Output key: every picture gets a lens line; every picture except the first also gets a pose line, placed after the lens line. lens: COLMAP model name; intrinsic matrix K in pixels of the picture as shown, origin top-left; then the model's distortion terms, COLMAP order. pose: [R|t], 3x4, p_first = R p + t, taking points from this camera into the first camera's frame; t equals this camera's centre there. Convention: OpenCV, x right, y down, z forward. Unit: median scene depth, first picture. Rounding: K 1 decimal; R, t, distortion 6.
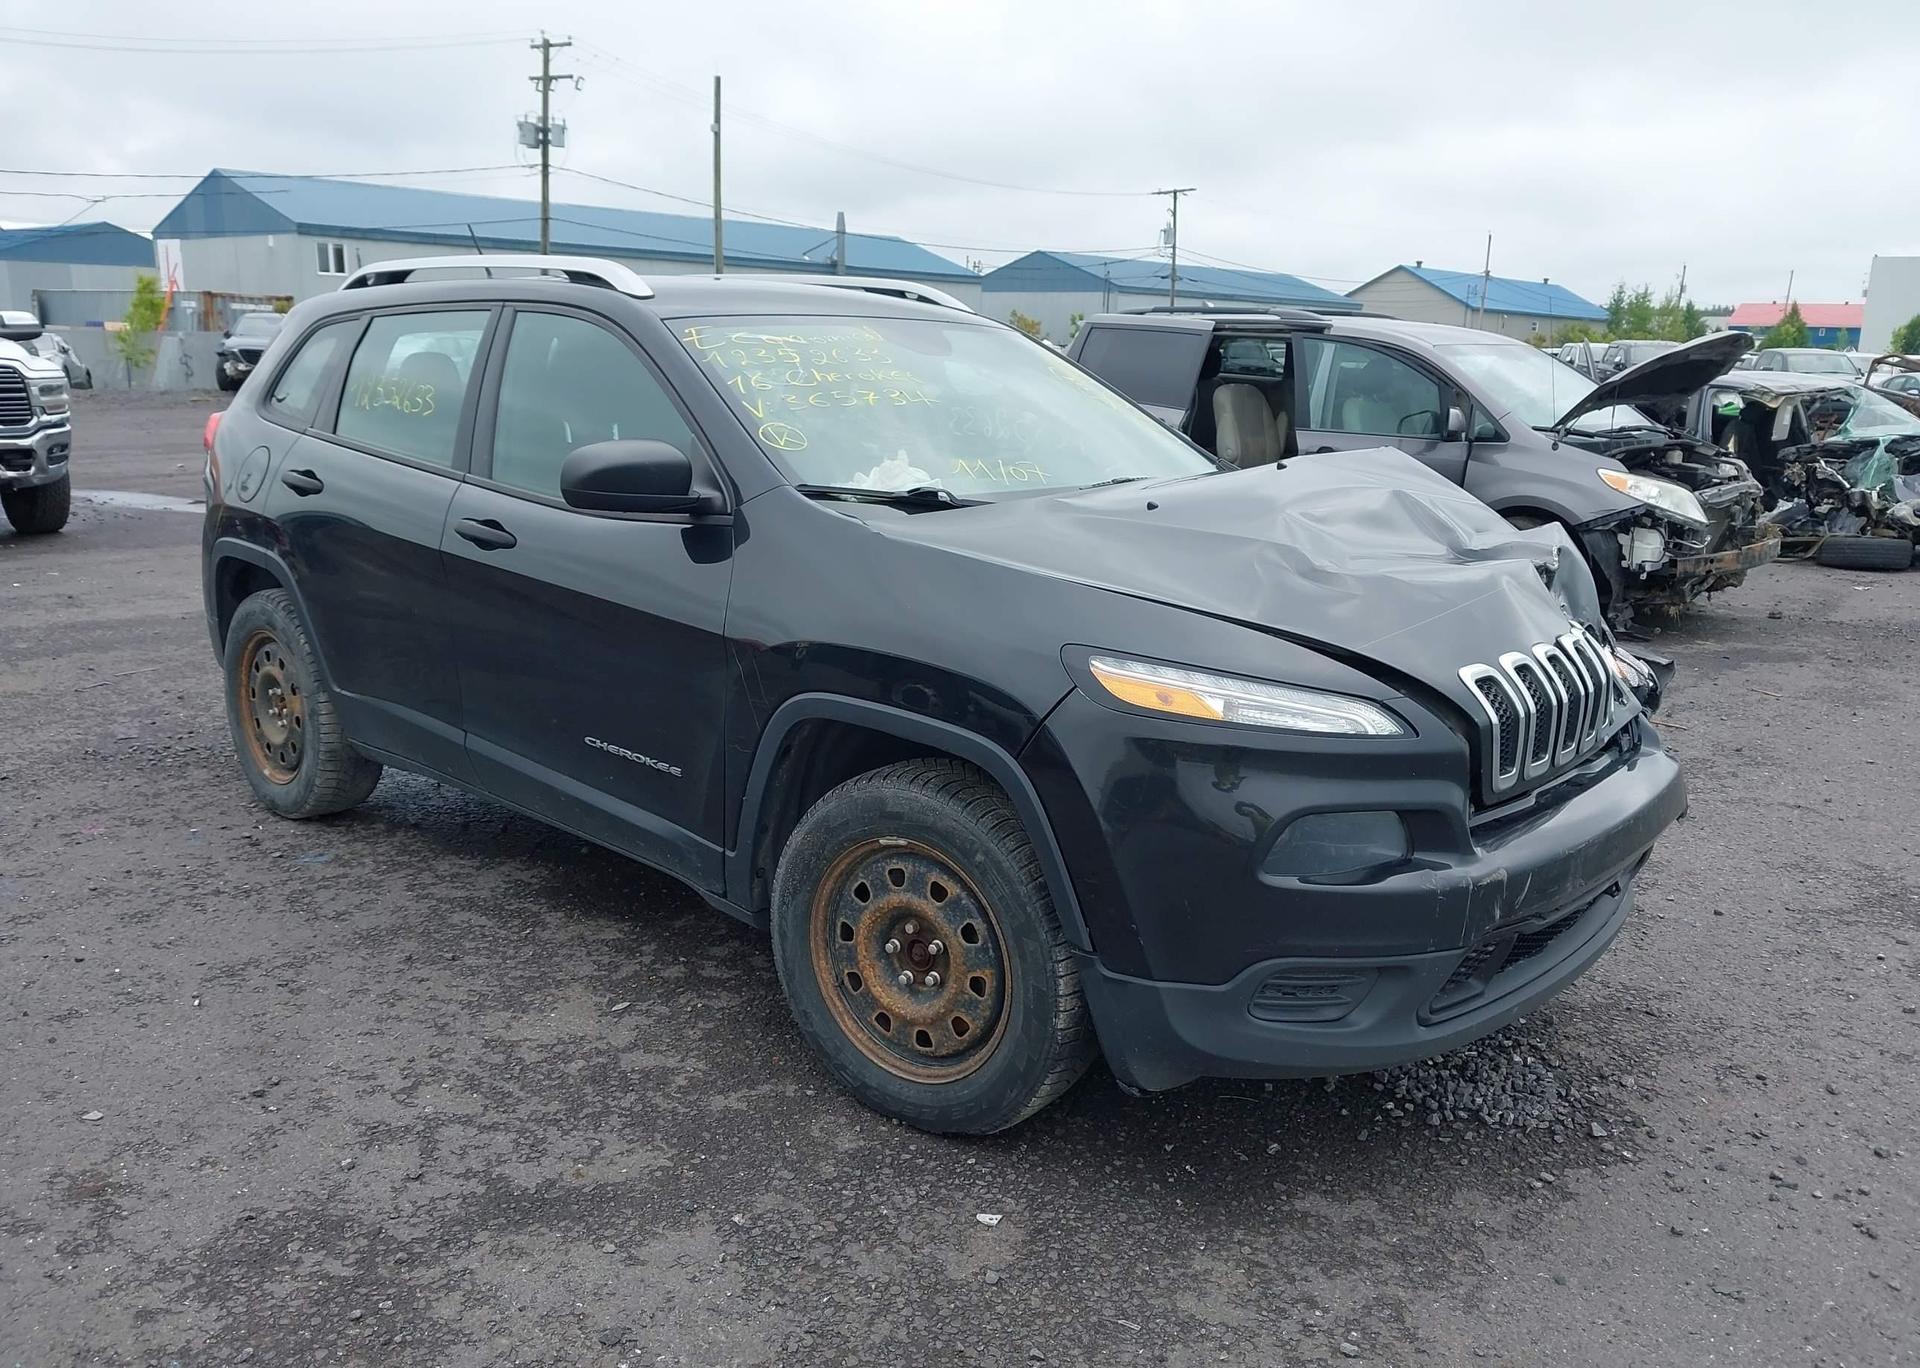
lens RADIAL K [[1529.0, 0, 969.2], [0, 1529.0, 661.6], [0, 0, 1]] dist [0.010430, -0.011470]
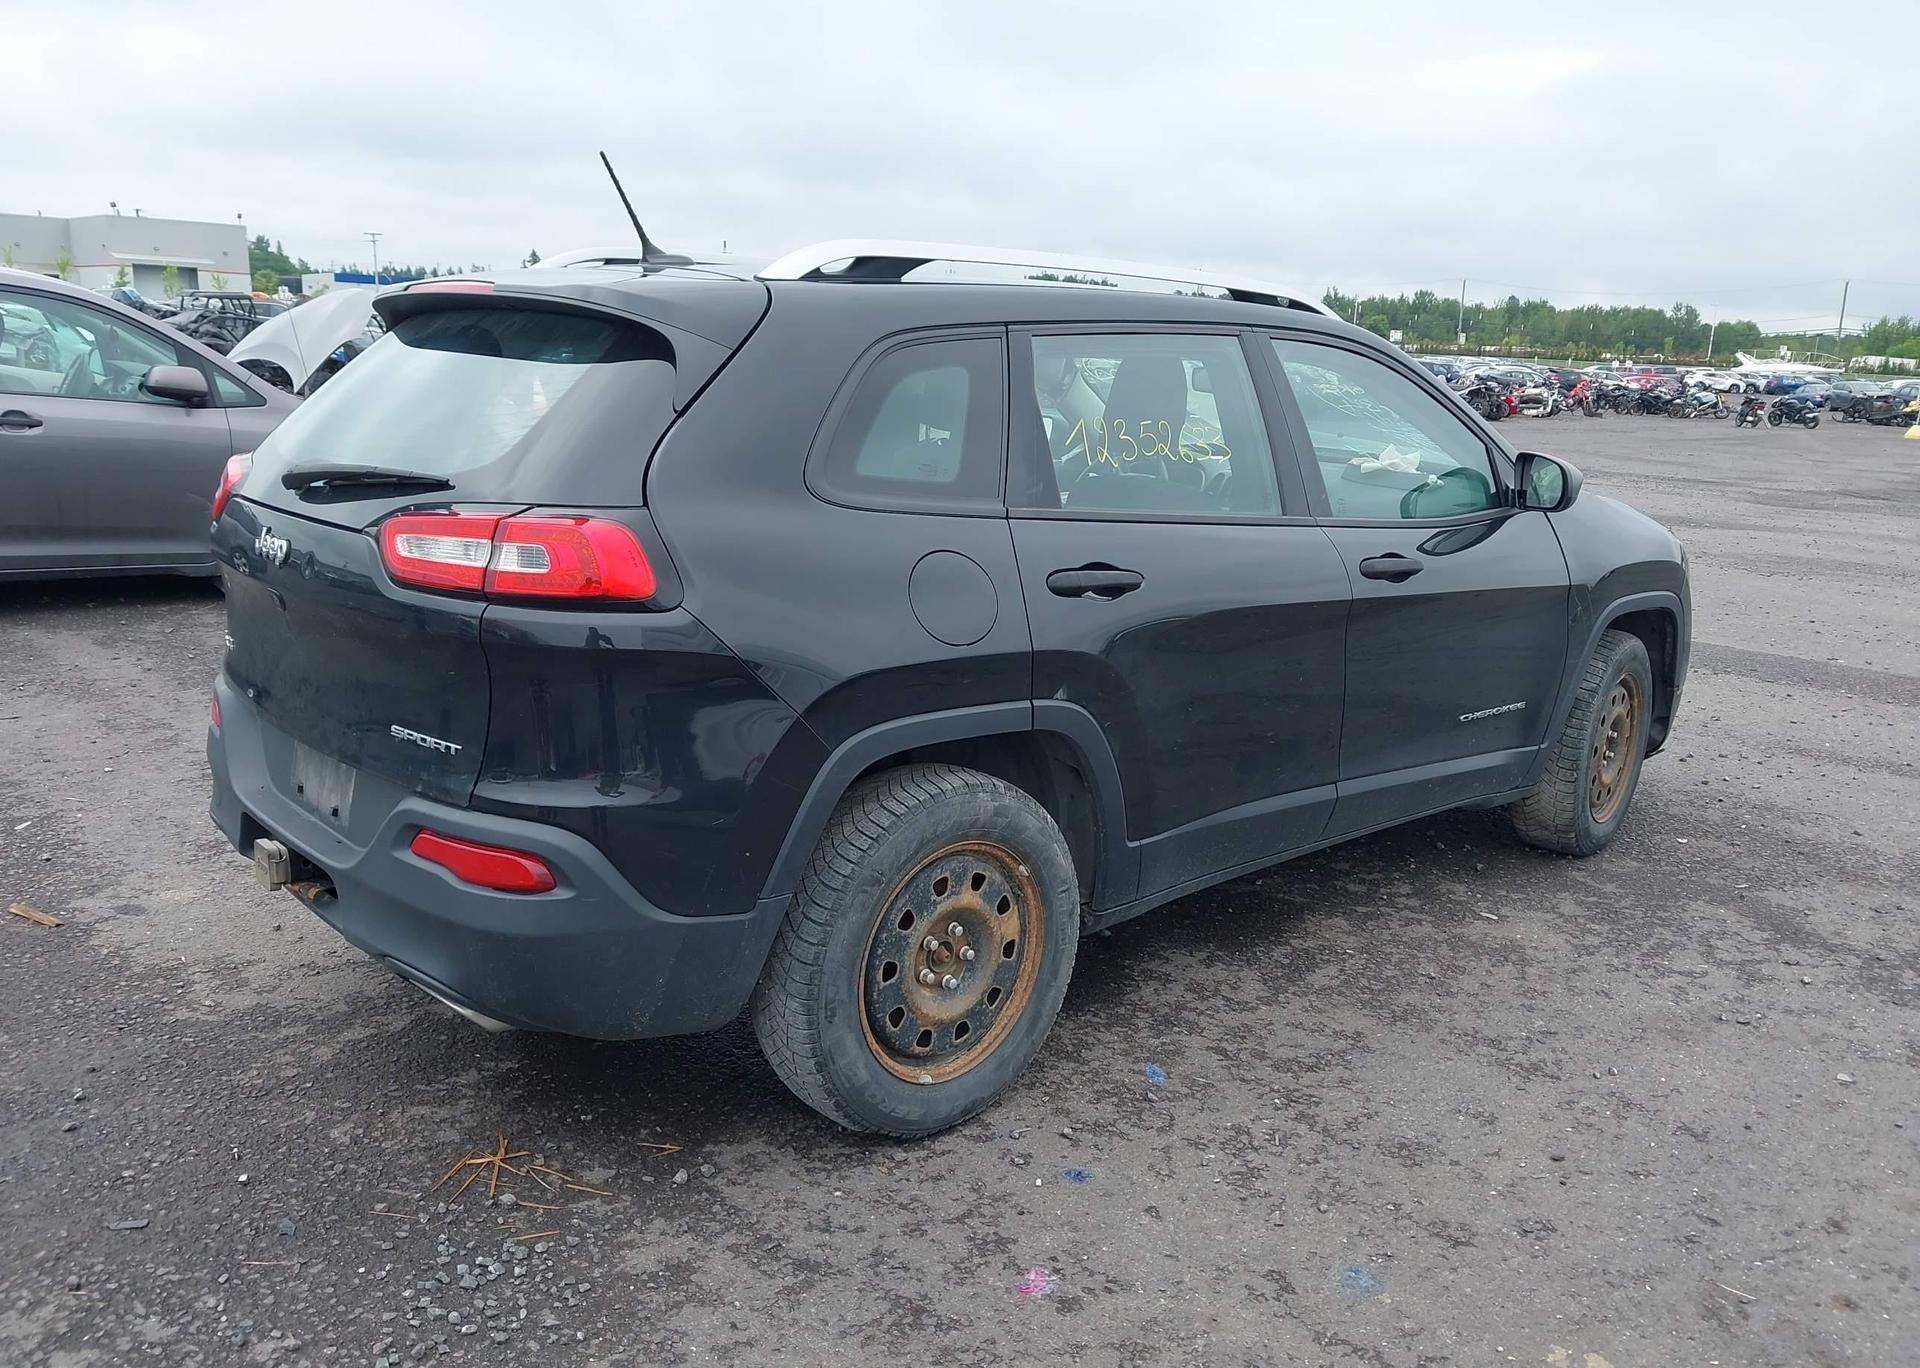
lens RADIAL K [[1529.0, 0, 969.2], [0, 1529.0, 661.6], [0, 0, 1]] dist [0.010430, -0.011470]
pose [[0.082136, -0.223037, 0.971344, -1.534874], [0.161084, 0.964793, 0.207911, -0.321724], [-0.983517, 0.139391, 0.115172, 1.346372]]
